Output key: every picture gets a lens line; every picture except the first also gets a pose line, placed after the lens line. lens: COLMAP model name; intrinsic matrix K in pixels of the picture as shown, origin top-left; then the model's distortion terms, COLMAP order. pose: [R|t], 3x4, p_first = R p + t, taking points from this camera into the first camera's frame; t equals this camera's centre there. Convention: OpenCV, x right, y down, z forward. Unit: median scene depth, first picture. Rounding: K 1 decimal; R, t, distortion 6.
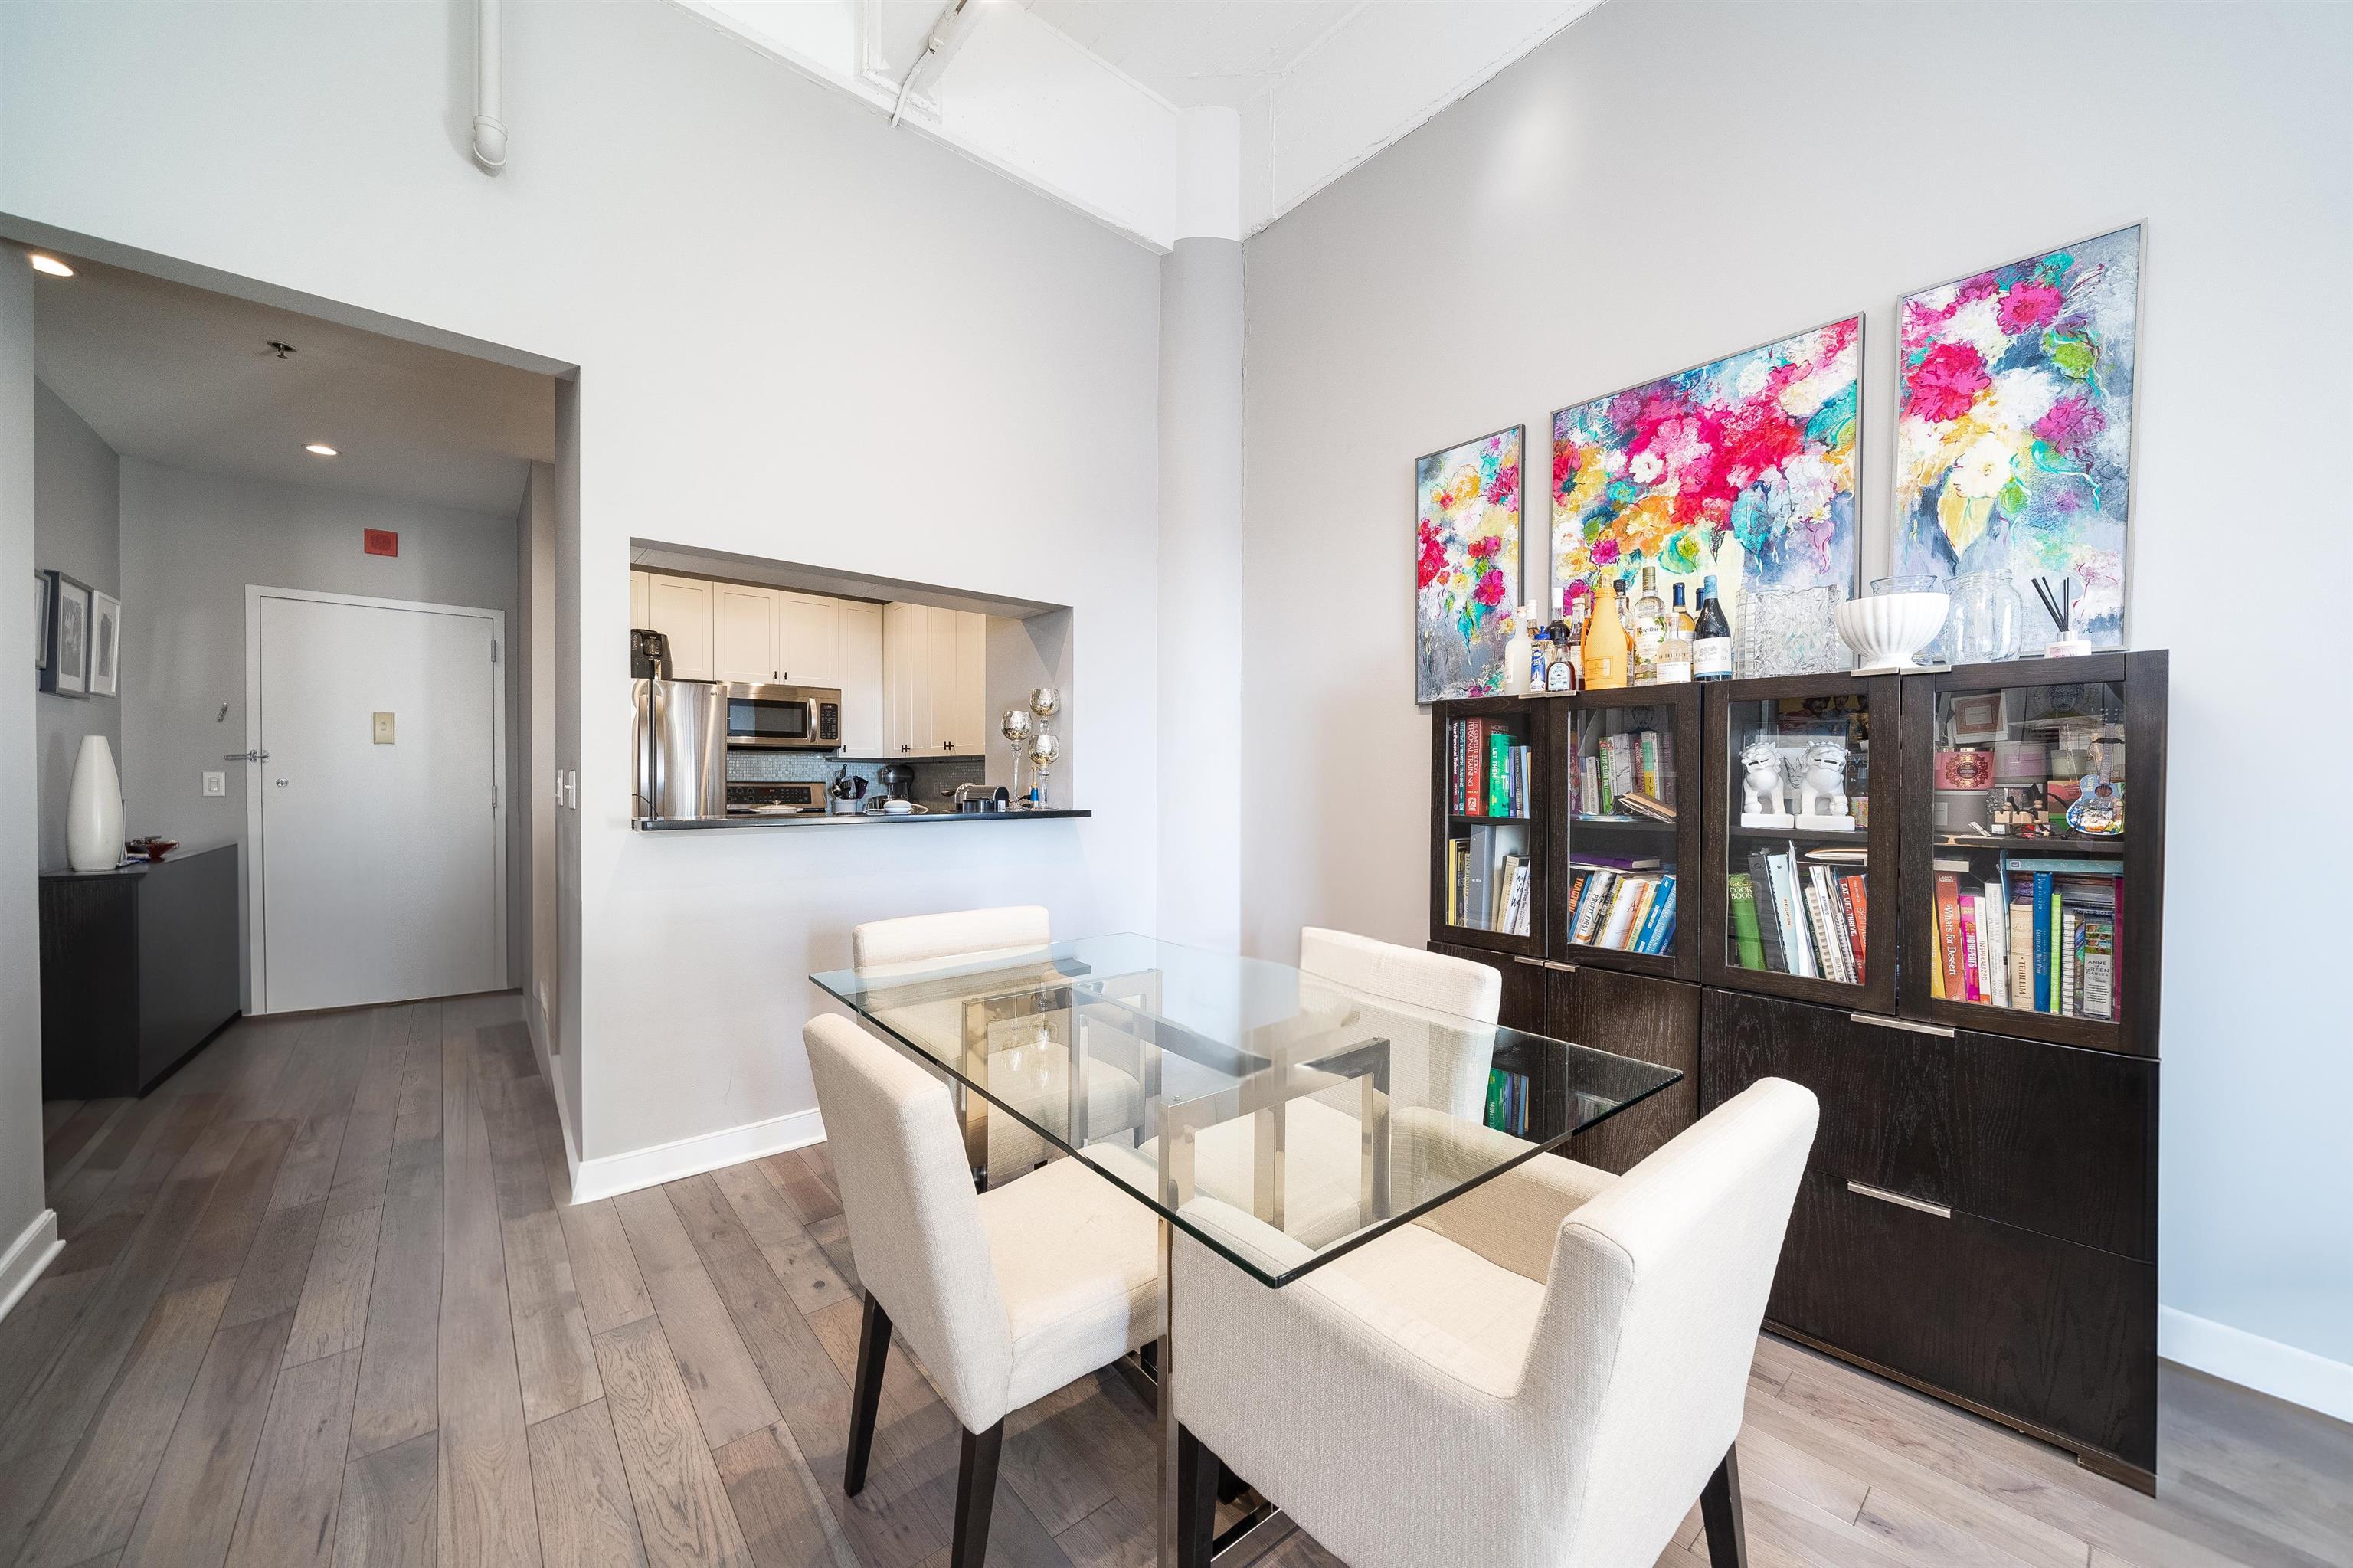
lens RADIAL K [[845.8, 0, 1169.4], [0, 845.8, 787.4], [0, 0, 1]] dist [-0.004844, -0.000102]
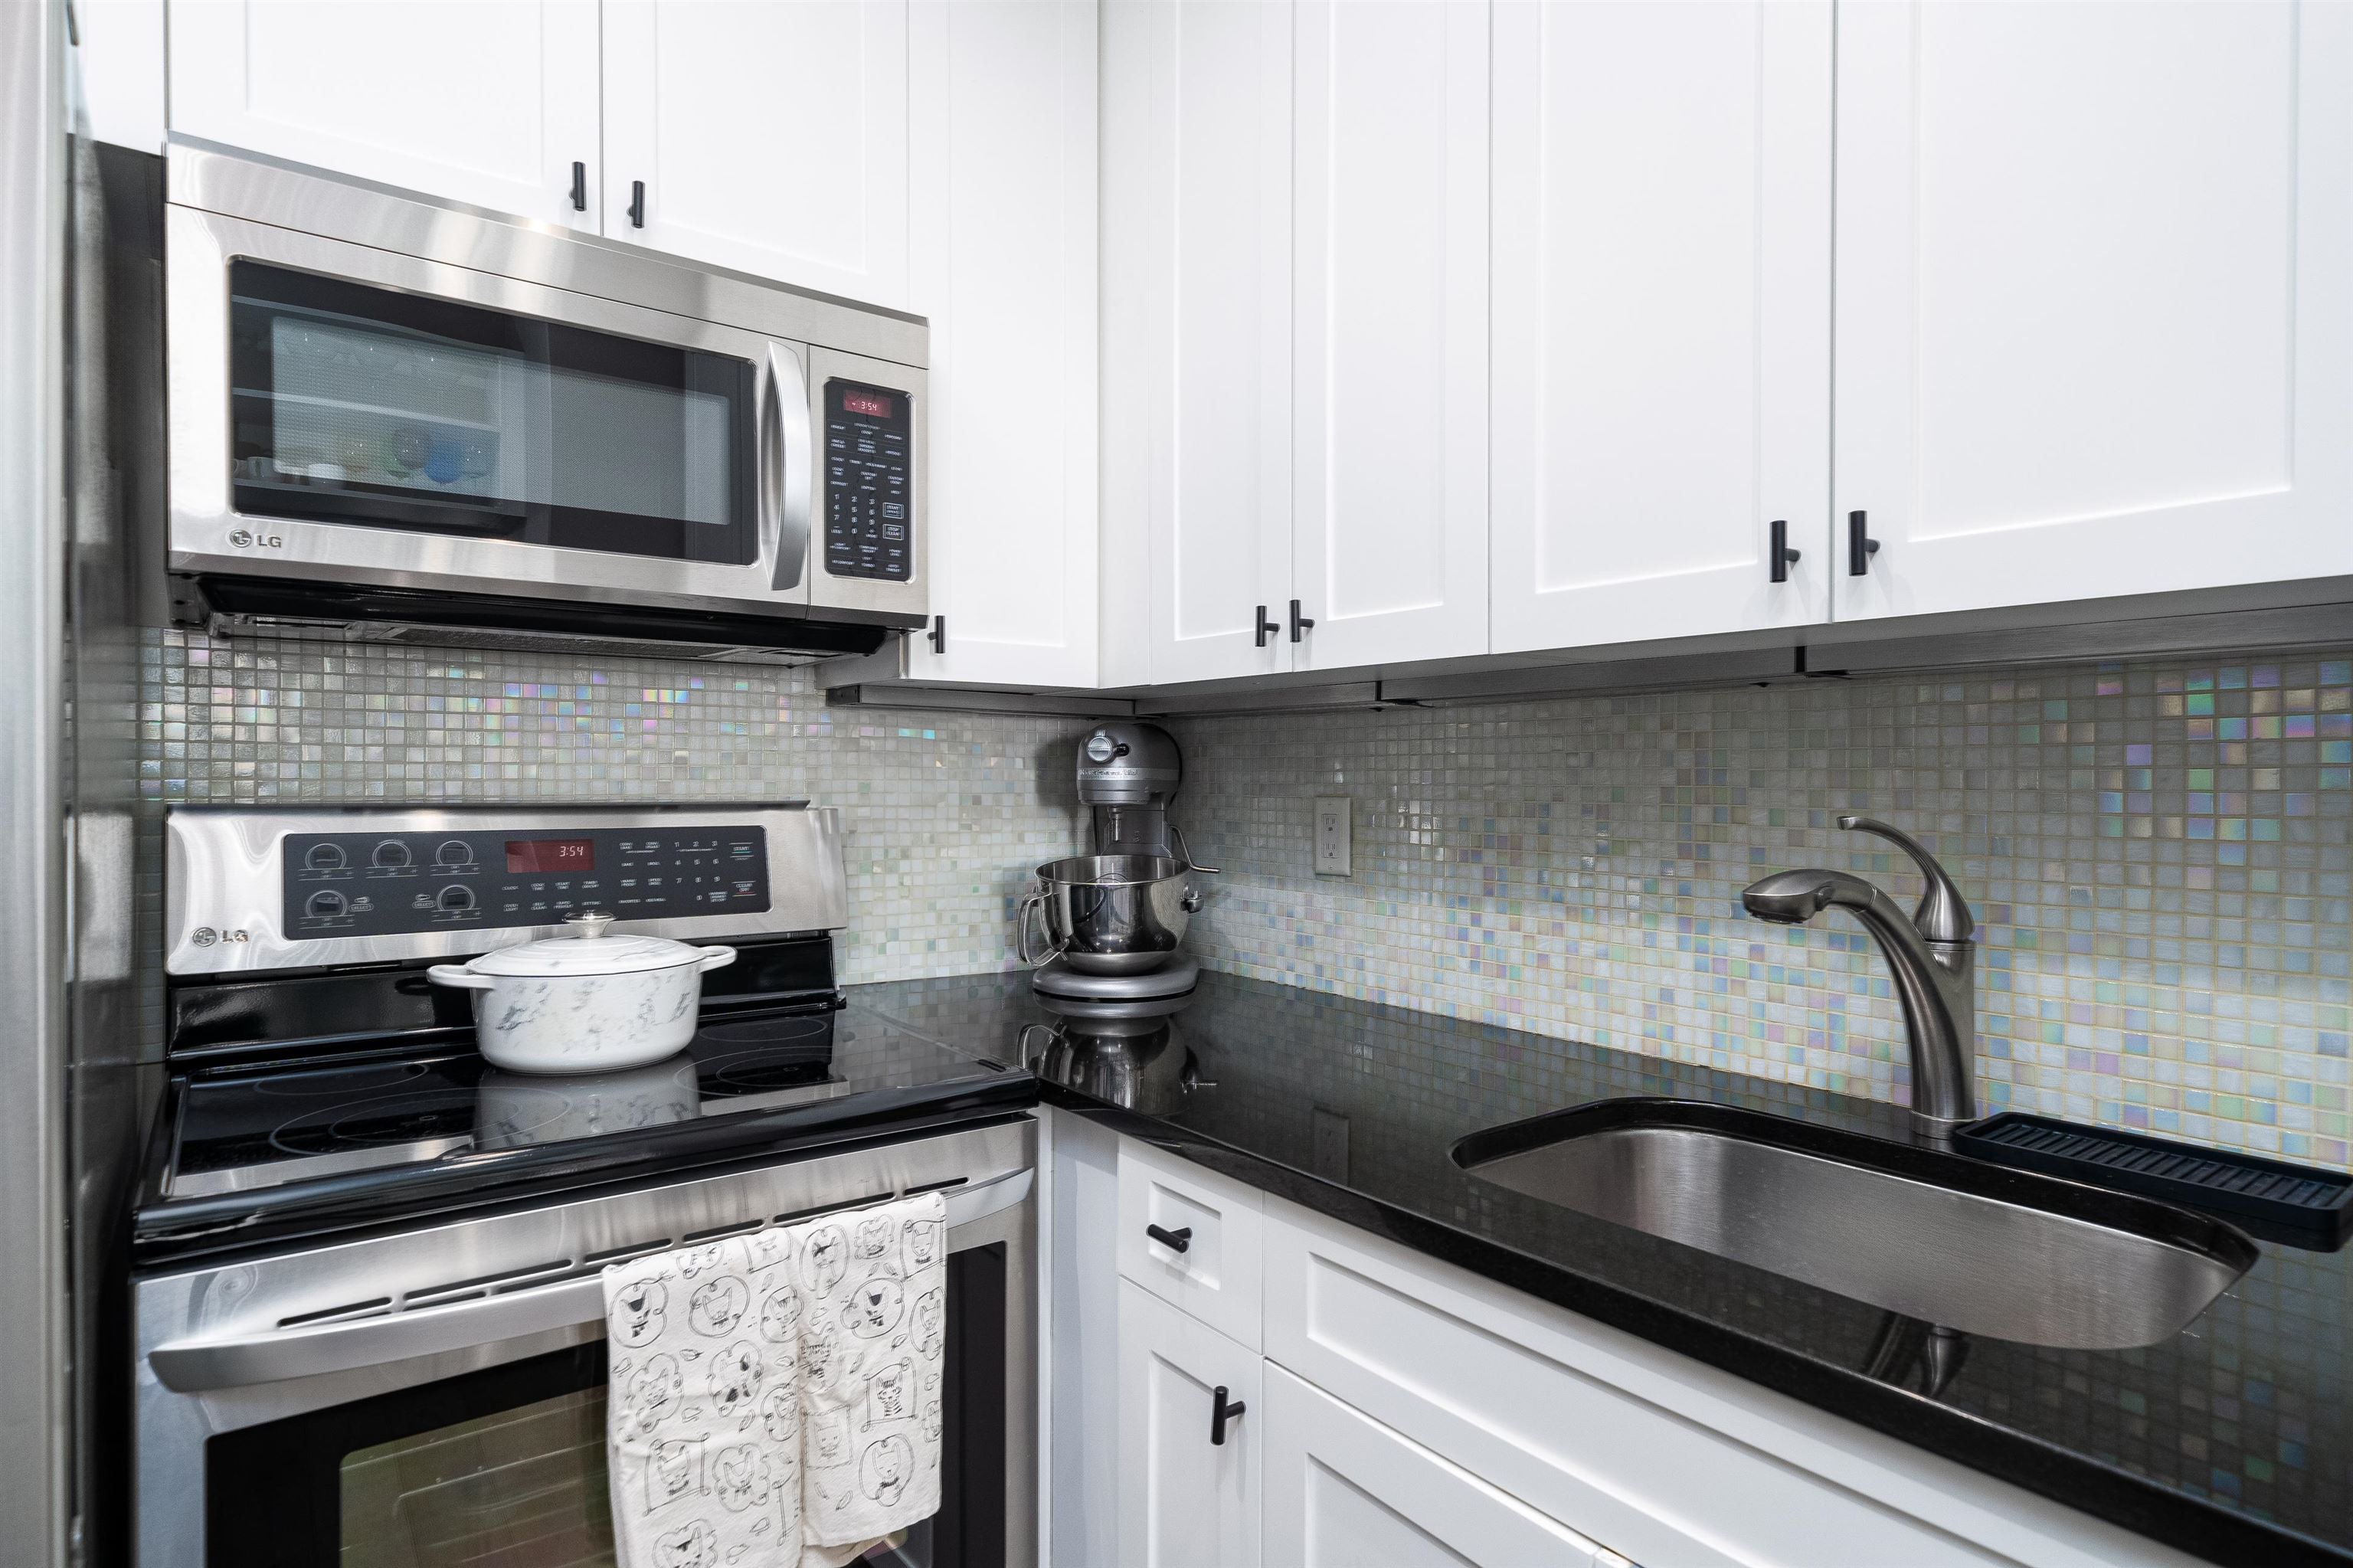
lens RADIAL K [[1251.1, 0, 1156.4], [0, 1251.1, 788.0], [0, 0, 1]] dist [-0.007313, 0.002432]
pose [[0.998624, -0.003982, -0.052283, -0.608780], [0.004178, 0.999985, 0.003654, -0.021513], [0.052267, -0.003867, 0.998626, 1.362427]]
